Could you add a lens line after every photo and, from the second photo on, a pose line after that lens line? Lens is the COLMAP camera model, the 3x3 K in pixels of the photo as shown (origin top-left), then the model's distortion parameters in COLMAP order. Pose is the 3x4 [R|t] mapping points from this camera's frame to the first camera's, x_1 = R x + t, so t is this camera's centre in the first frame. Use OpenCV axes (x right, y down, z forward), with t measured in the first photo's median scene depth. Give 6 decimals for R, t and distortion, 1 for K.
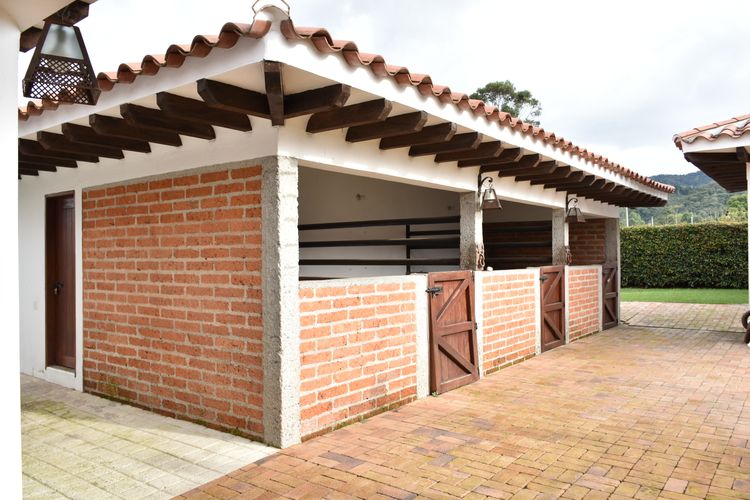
lens RADIAL K [[576.5, 0, 375.1], [0, 576.5, 251.2], [0, 0, 1]] dist [-0.010224, -0.004469]
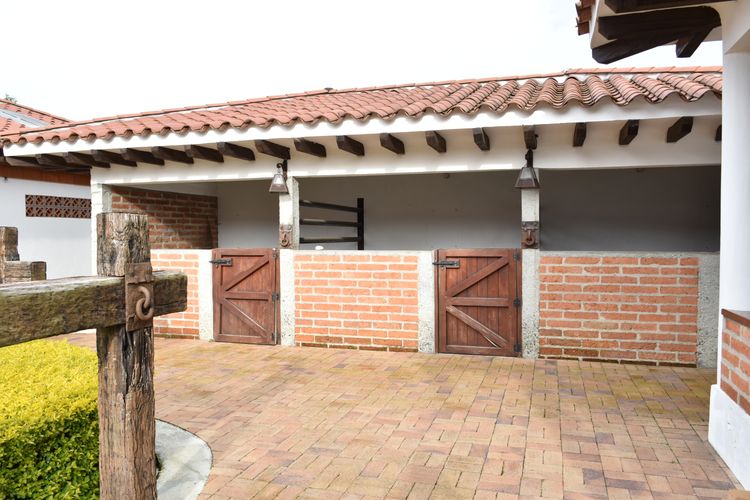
lens RADIAL K [[576.5, 0, 375.2], [0, 576.5, 246.7], [0, 0, 1]] dist [-0.010224, -0.004469]
pose [[0.346413, 0.029846, -0.937607, 1.146682], [0.010555, 0.999306, 0.035710, -0.007591], [0.938023, -0.022267, 0.345858, 0.700962]]
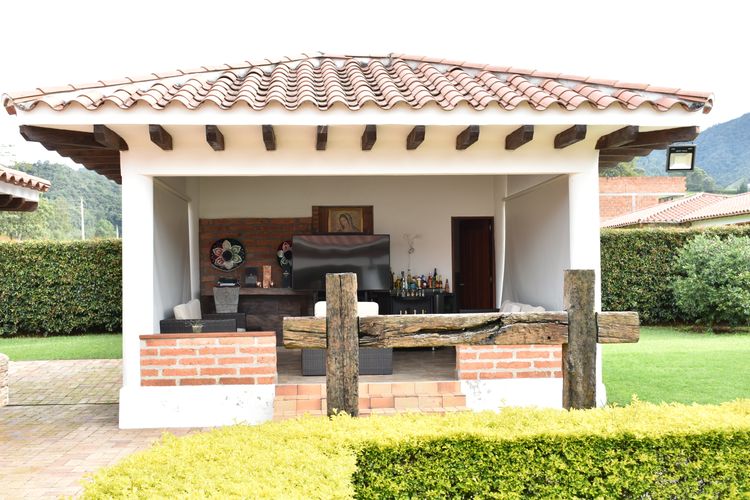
lens RADIAL K [[840.4, 0, 375.0], [0, 840.4, 249.7], [0, 0, 1]] dist [0.029751, 0.000000]
pose [[0.747059, 0.019549, 0.664470, 0.169439], [-0.000410, 0.999581, -0.028947, -0.009161], [-0.664757, 0.021353, 0.746754, 0.056950]]
